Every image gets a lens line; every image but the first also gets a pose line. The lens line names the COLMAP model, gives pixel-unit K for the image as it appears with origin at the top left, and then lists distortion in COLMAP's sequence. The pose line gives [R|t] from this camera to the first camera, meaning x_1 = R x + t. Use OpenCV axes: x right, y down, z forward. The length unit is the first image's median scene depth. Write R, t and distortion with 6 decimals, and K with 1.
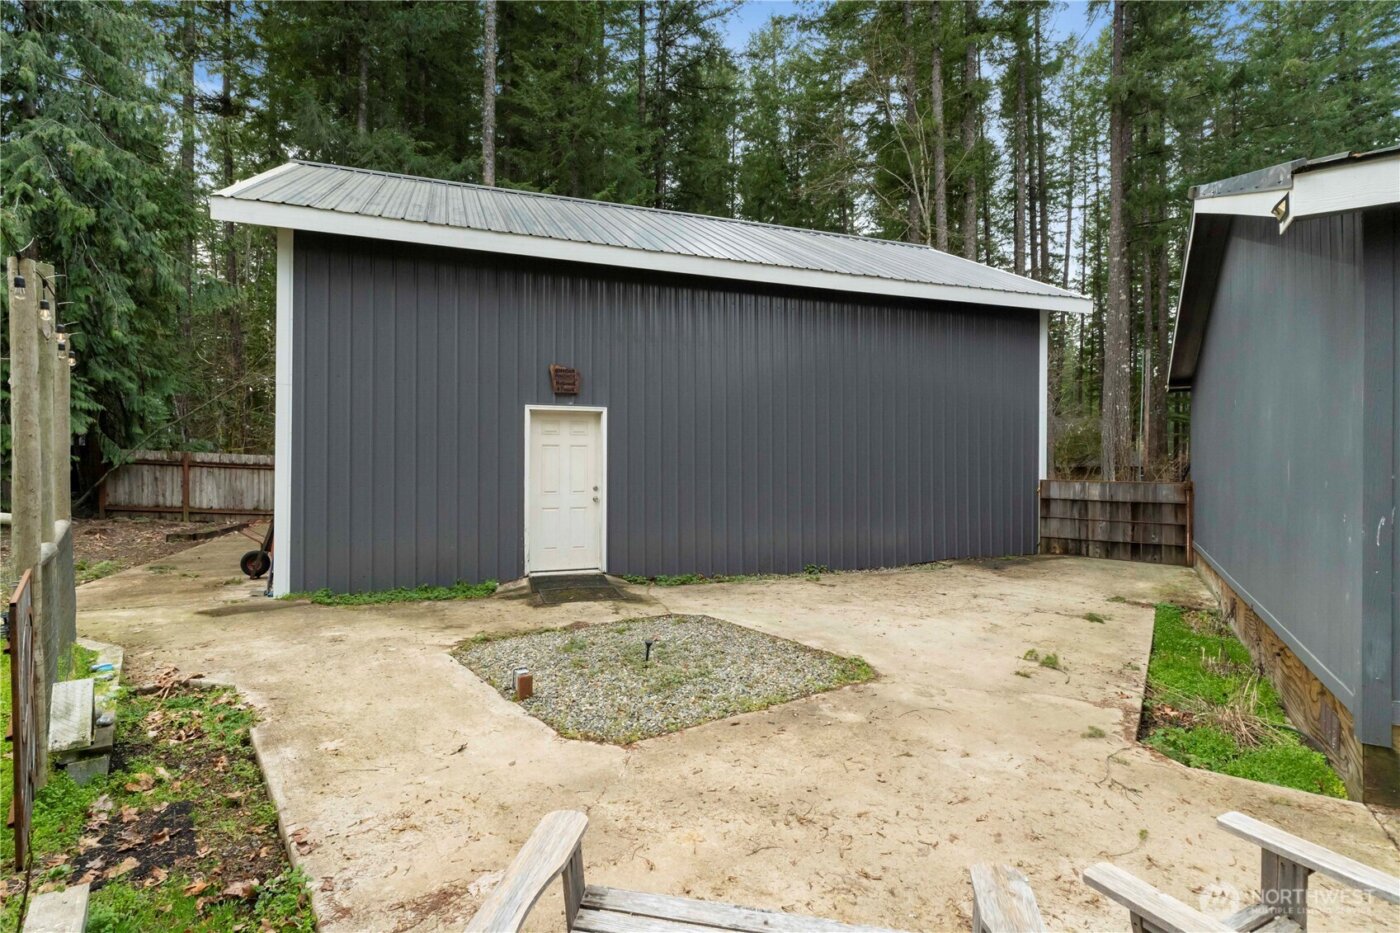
lens RADIAL K [[713.0, 0, 701.6], [0, 713.0, 468.0], [0, 0, 1]] dist [0.001407, 0.000546]
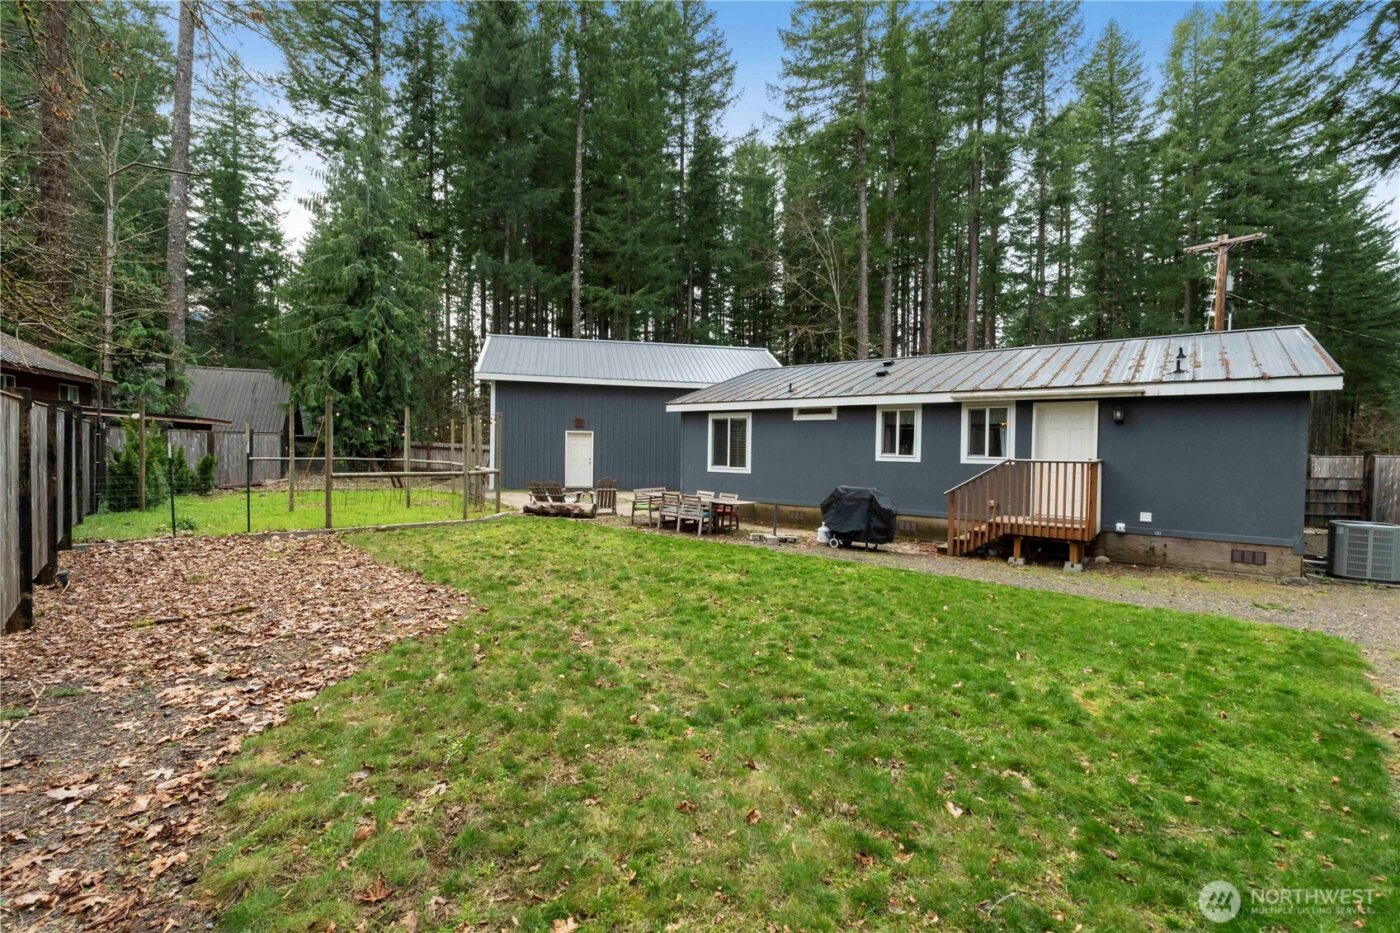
lens RADIAL K [[644.0, 0, 700.0], [0, 644.0, 466.5], [0, 0, 1]] dist [-0.005462, -0.000928]
pose [[0.990732, 0.017540, -0.134696, 0.647804], [-0.014836, 0.999668, 0.021054, -0.004817], [0.135020, -0.018861, 0.990663, -1.529633]]
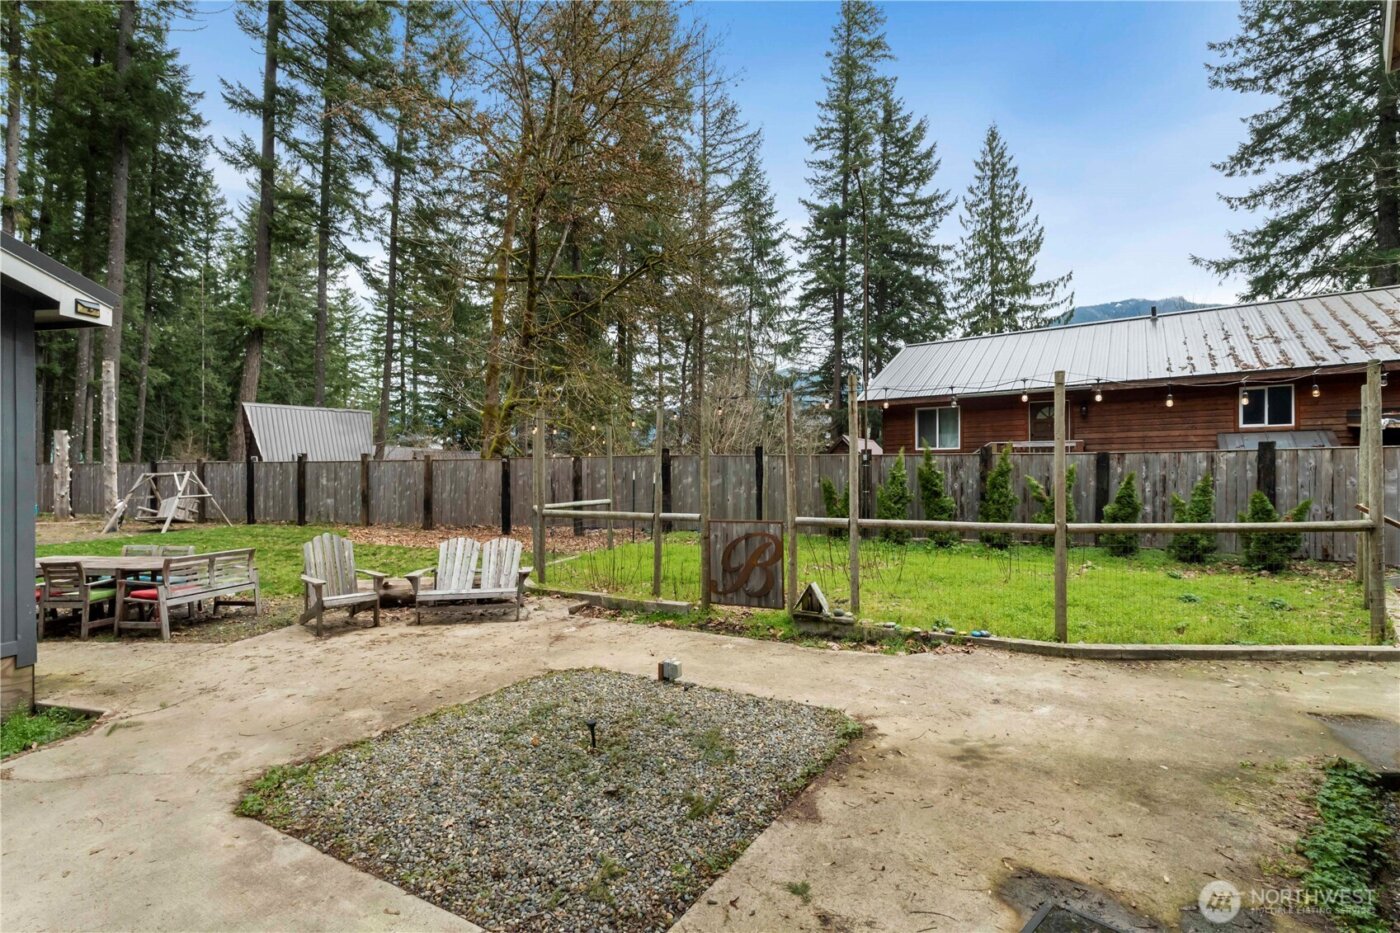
lens RADIAL K [[596.7, 0, 700.0], [0, 596.7, 466.5], [0, 0, 1]] dist [-0.003101, -0.000670]
pose [[-0.924350, -0.007106, -0.381479, 0.038517], [-0.003284, 0.999938, -0.010667, -0.009602], [0.381531, -0.008607, -0.924316, 1.033229]]
